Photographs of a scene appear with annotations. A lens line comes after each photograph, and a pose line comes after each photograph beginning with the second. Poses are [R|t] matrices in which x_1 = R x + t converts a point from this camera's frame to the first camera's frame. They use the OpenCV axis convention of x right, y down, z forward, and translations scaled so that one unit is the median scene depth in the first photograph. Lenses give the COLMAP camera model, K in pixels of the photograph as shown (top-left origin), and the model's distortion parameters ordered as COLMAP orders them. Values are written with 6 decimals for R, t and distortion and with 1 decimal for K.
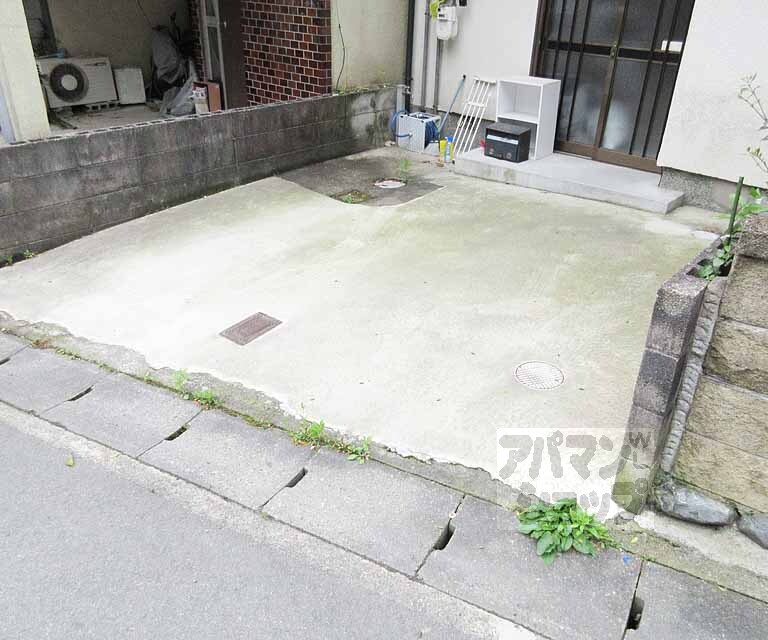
lens RADIAL K [[650.5, 0, 407.6], [0, 650.5, 316.4], [0, 0, 1]] dist [0.010219, 0.007205]
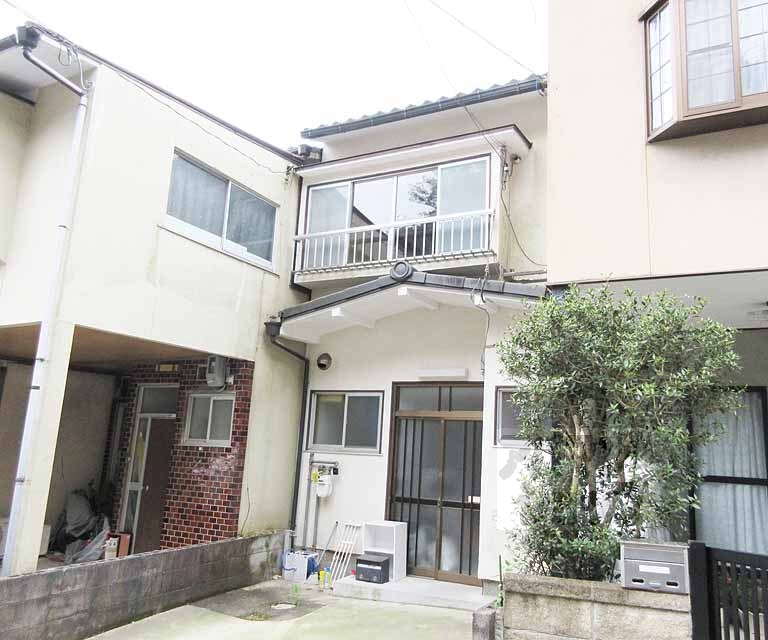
lens RADIAL K [[650.5, 0, 407.6], [0, 650.5, 316.4], [0, 0, 1]] dist [0.010219, 0.007205]
pose [[0.973106, 0.051272, 0.224578, -0.100925], [0.099893, 0.784557, -0.611957, 0.147538], [-0.207571, 0.617933, 0.758336, -0.343415]]
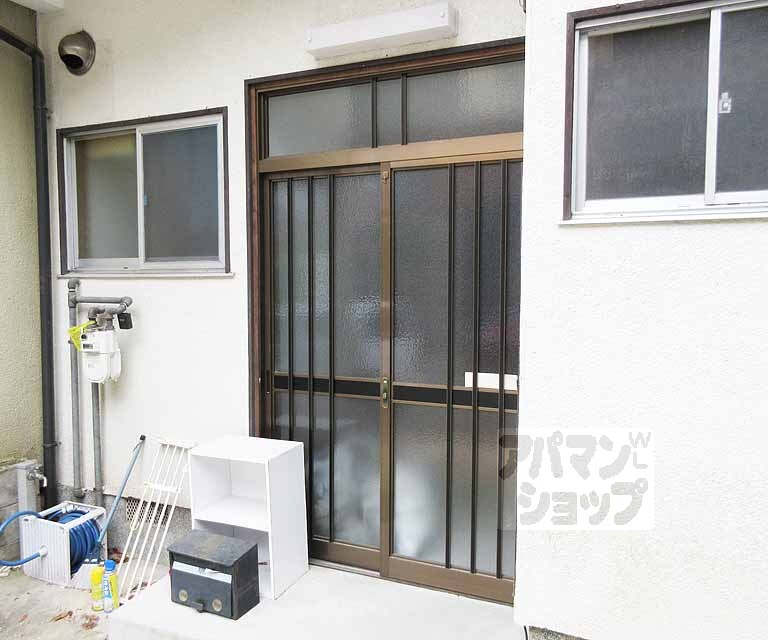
lens RADIAL K [[650.5, 0, 407.6], [0, 650.5, 316.4], [0, 0, 1]] dist [0.010219, 0.007205]
pose [[0.945120, -0.059782, 0.321207, 0.135828], [0.185205, 0.907937, -0.375965, -0.216338], [-0.269160, 0.414821, 0.869181, 0.412878]]
